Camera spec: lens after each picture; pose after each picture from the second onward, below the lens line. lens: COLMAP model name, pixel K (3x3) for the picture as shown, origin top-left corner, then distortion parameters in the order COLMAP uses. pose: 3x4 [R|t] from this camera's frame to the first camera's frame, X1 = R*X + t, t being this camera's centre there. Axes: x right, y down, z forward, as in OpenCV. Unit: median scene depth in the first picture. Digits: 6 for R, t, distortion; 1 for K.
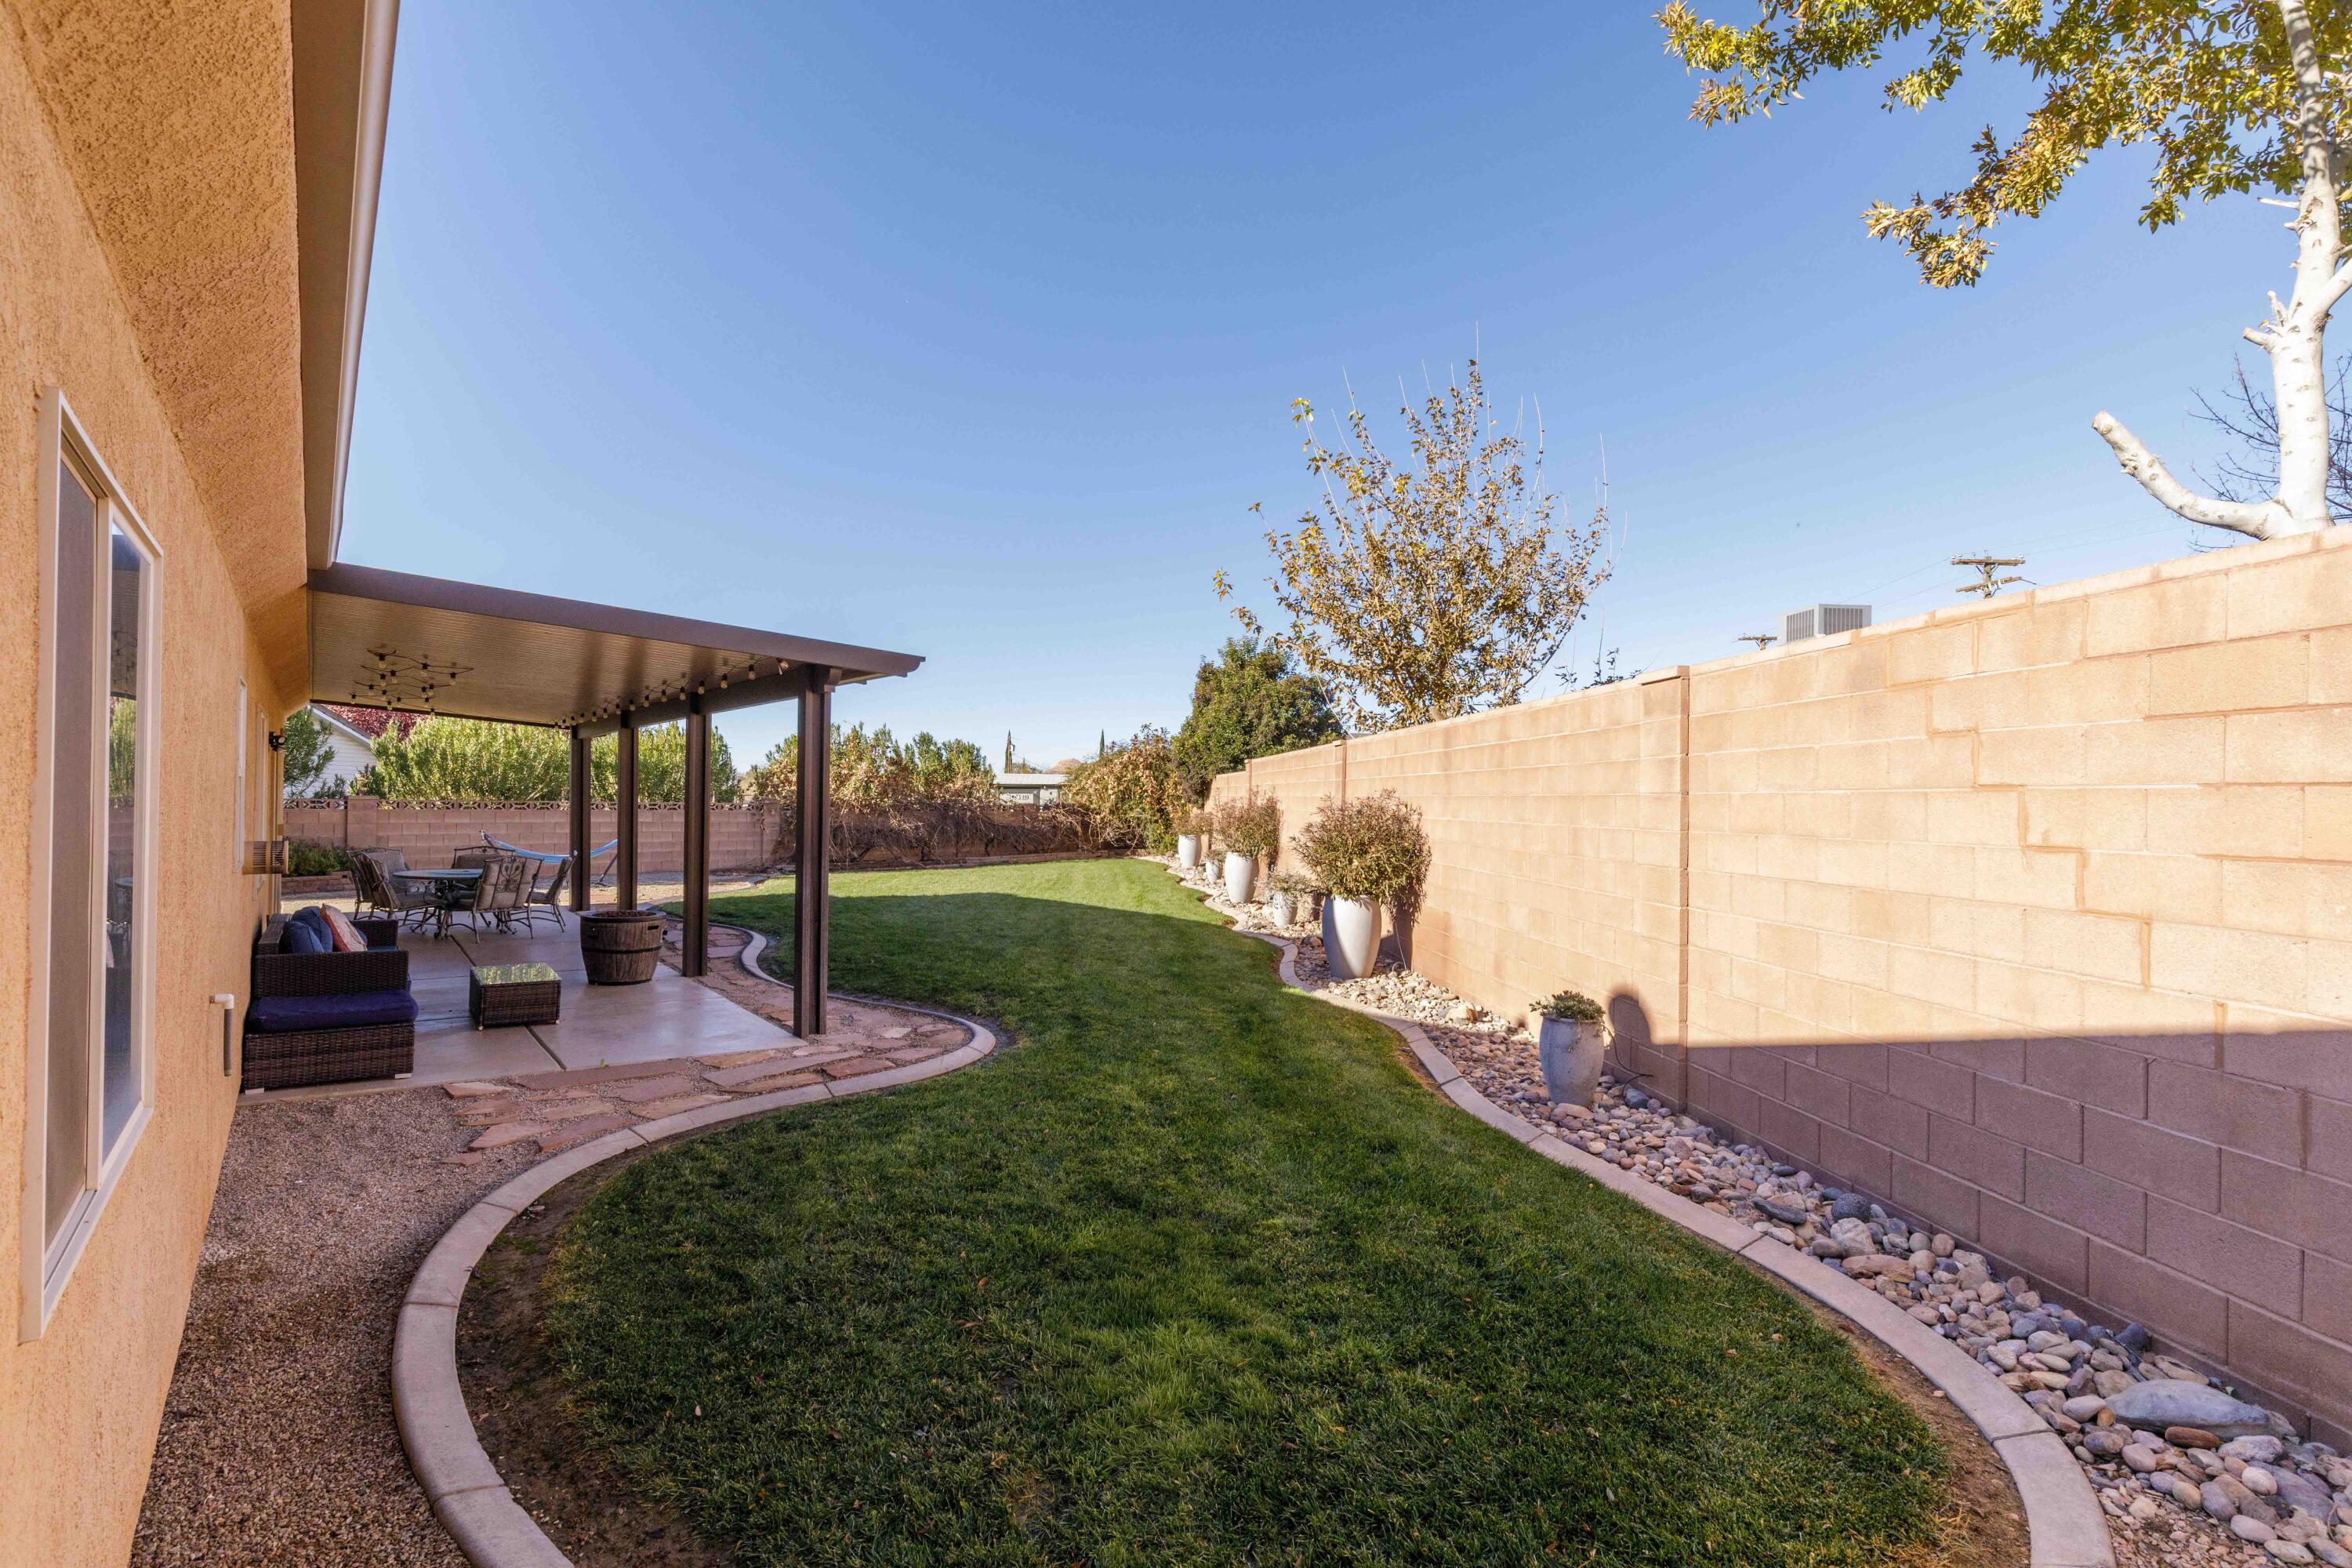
lens RADIAL K [[1042.1, 0, 1180.2], [0, 1042.1, 794.3], [0, 0, 1]] dist [0.012535, 0.000069]
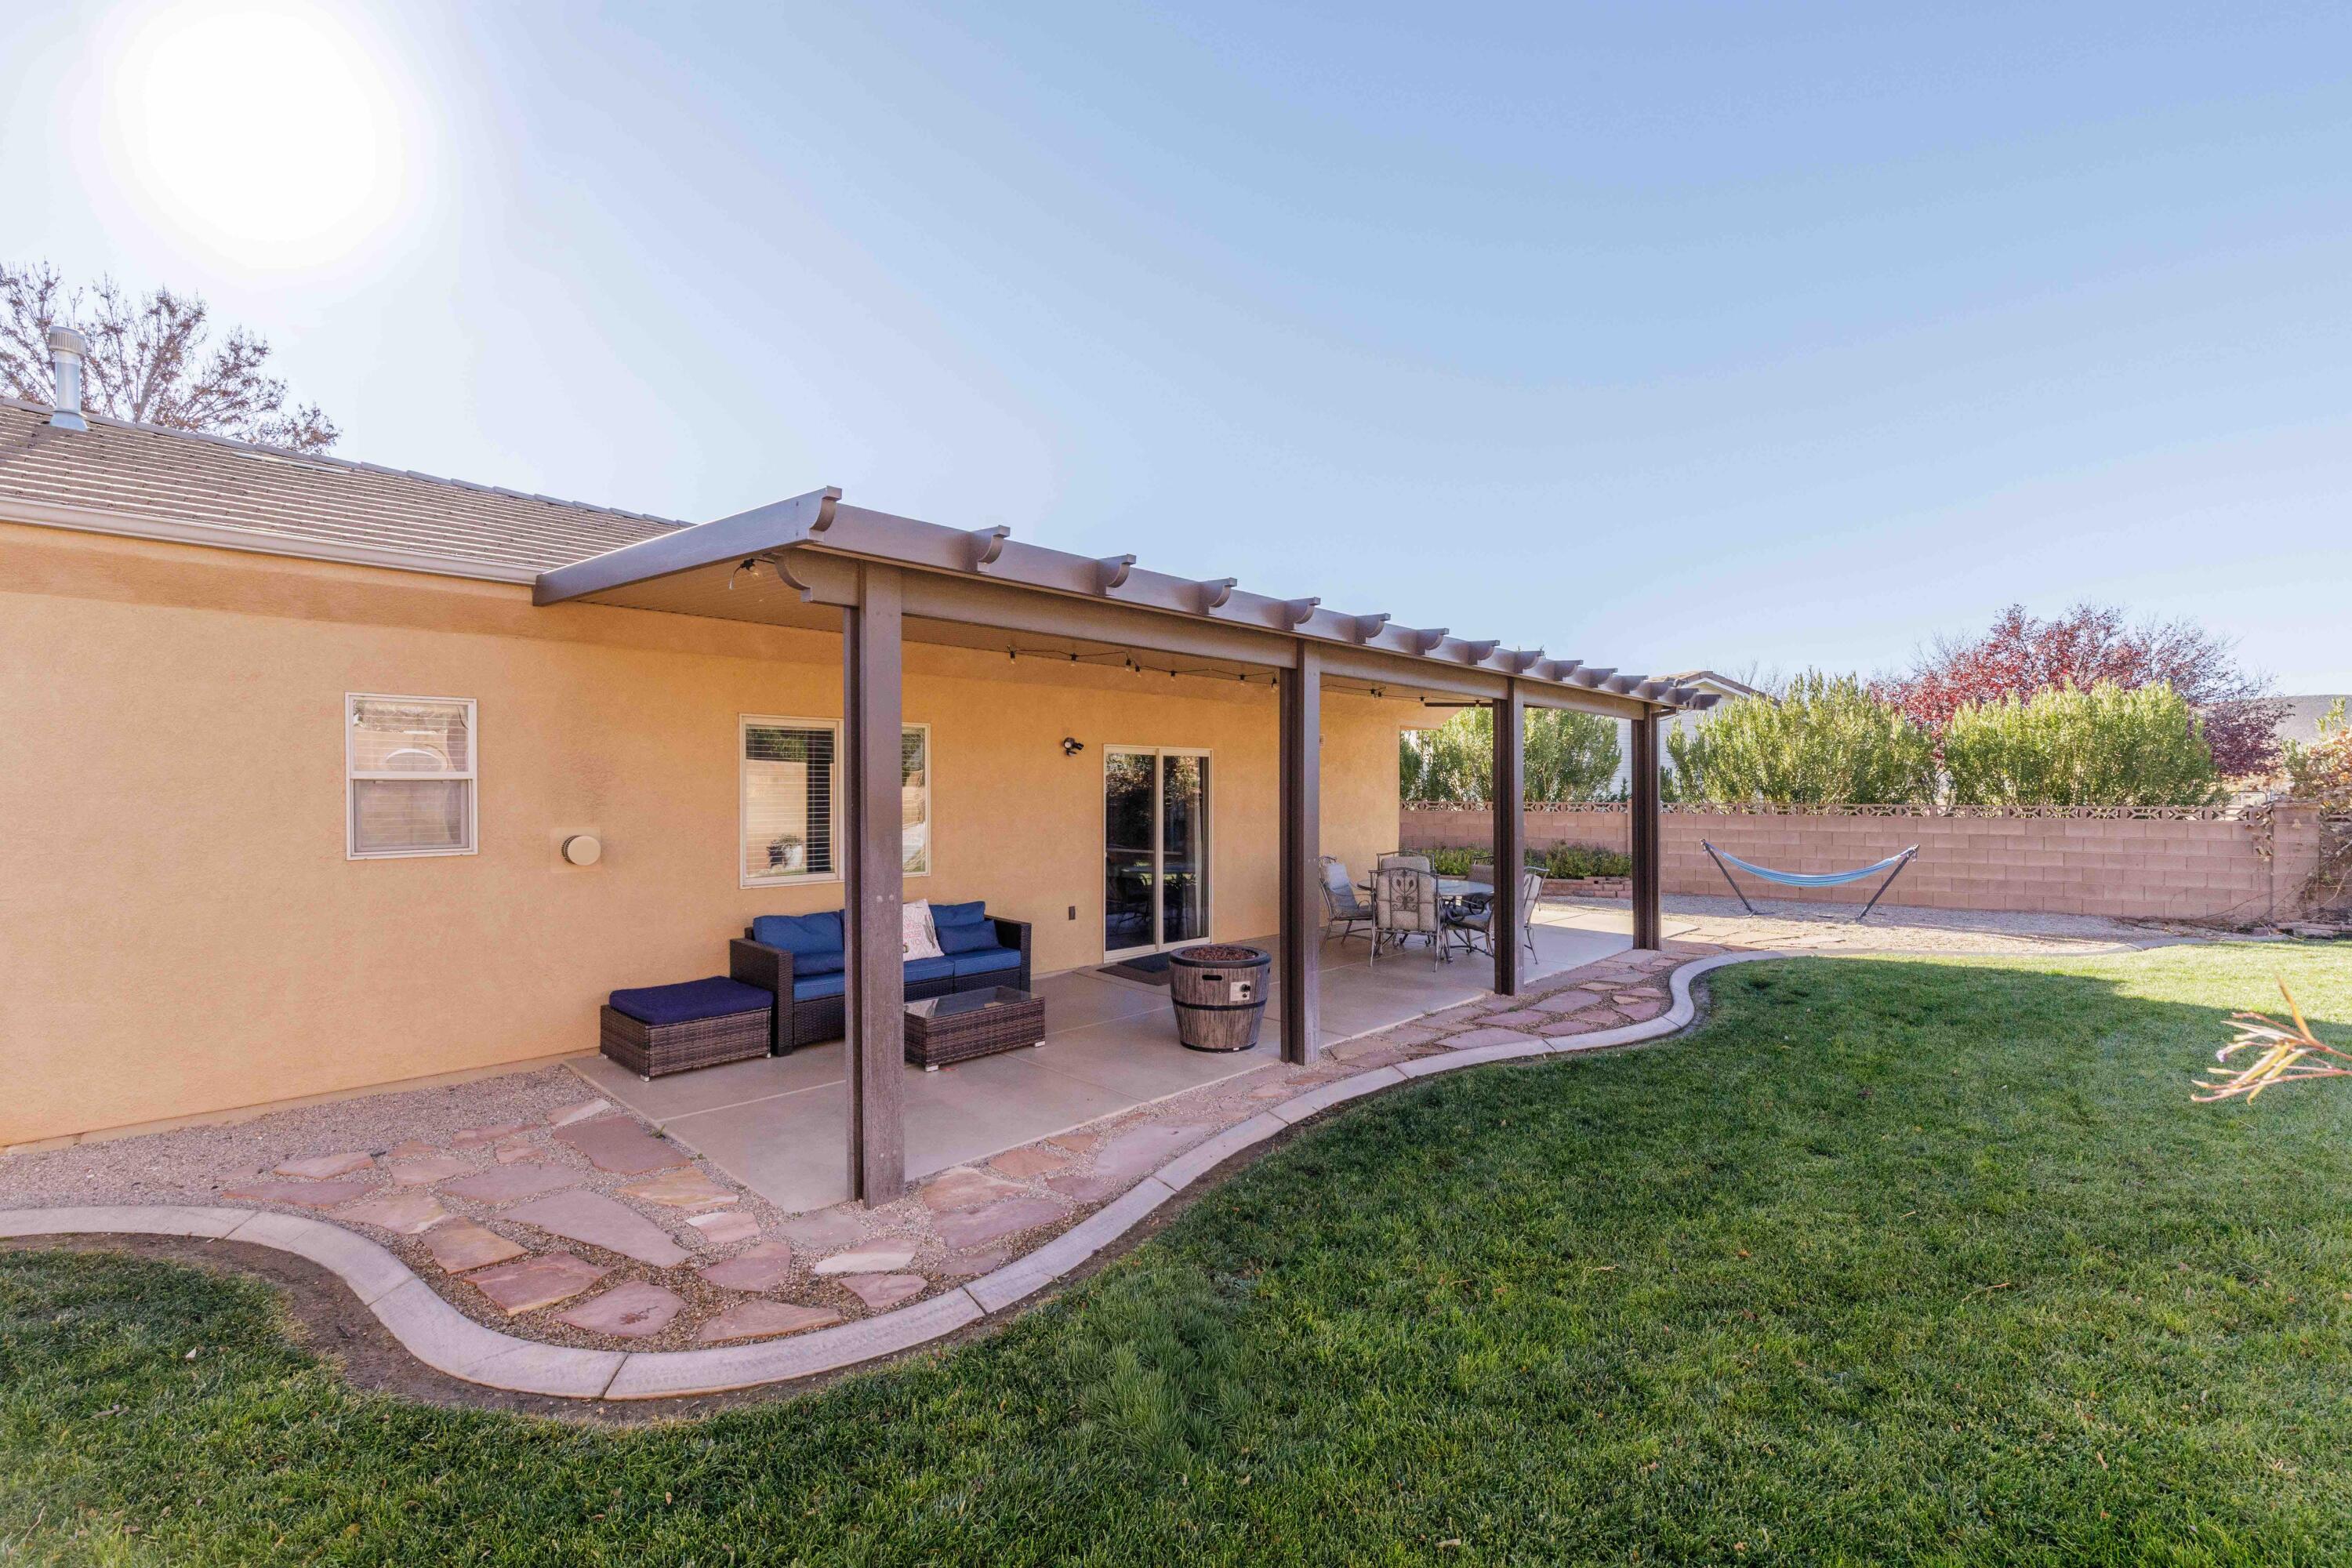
lens RADIAL K [[1046.3, 0, 1189.4], [0, 1046.3, 793.7], [0, 0, 1]] dist [0.010646, 0.000233]
pose [[0.139183, -0.012558, -0.990187, 0.075993], [0.006097, 0.999912, -0.011825, 0.003872], [0.990248, -0.004391, 0.139248, 0.335166]]
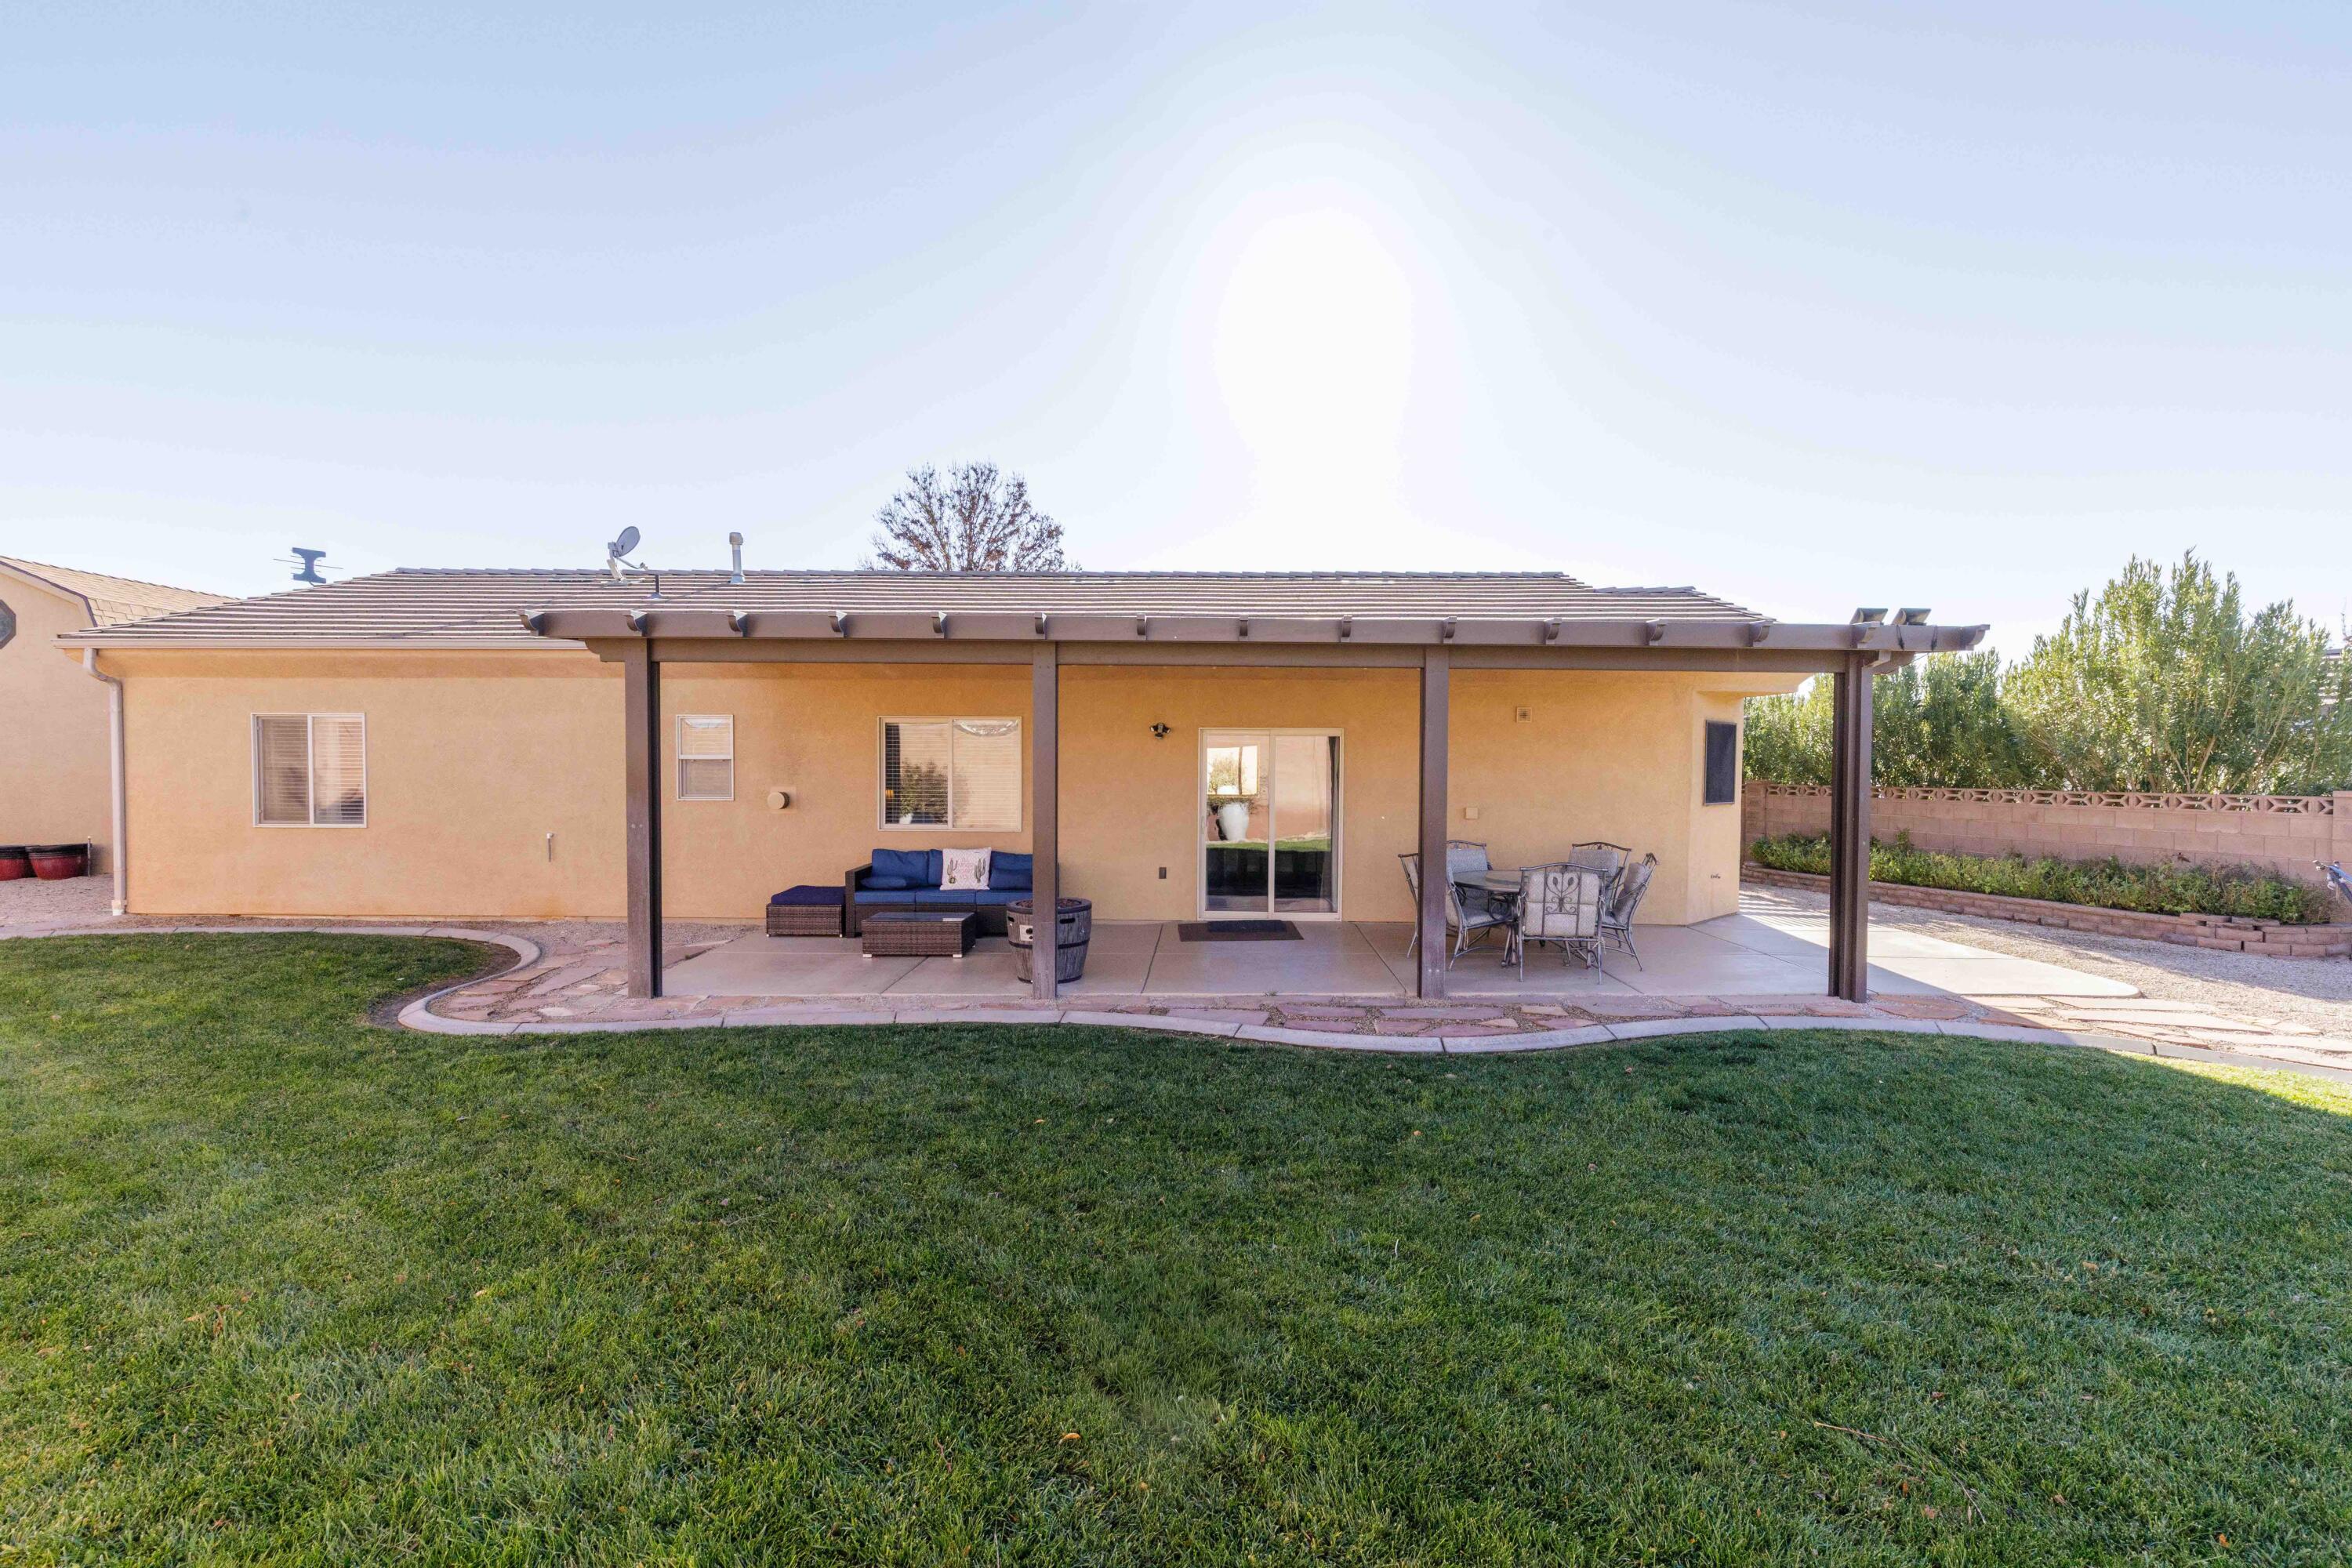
lens RADIAL K [[1046.3, 0, 1189.4], [0, 1046.3, 793.7], [0, 0, 1]] dist [0.010646, 0.000233]
pose [[-0.600079, -0.005622, -0.799921, 0.046705], [-0.010925, 0.999940, 0.001168, 0.008284], [0.799866, 0.009440, -0.600105, 0.613585]]
